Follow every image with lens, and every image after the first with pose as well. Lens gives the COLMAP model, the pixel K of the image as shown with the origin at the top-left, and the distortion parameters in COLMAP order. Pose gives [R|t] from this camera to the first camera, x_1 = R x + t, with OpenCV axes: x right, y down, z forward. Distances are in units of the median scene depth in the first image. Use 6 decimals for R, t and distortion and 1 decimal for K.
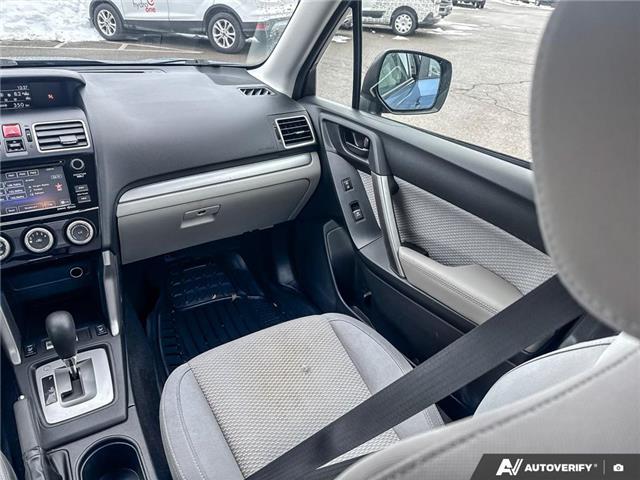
lens RADIAL K [[461.5, 0, 320.0], [0, 461.5, 240.0], [0, 0, 1]] dist [0.053167, -0.061316]
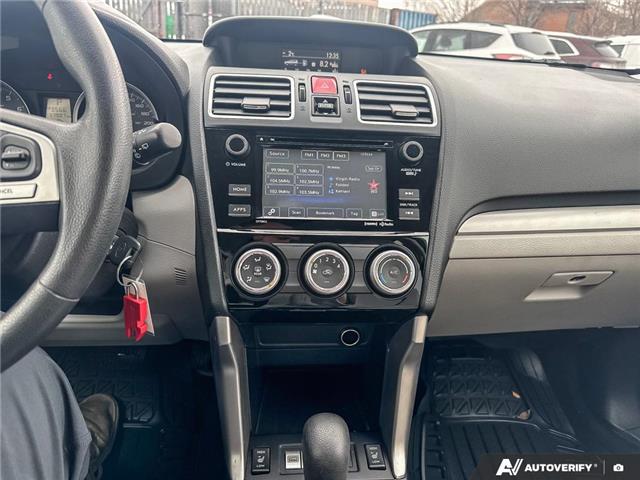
lens RADIAL K [[465.6, 0, 326.8], [0, 465.6, 242.1], [0, 0, 1]] dist [0.088567, -0.130569]
pose [[0.902935, 0.158382, -0.399529, -0.319654], [-0.217368, 0.970248, -0.106625, 0.020594], [0.370755, 0.183120, 0.910499, 0.407150]]
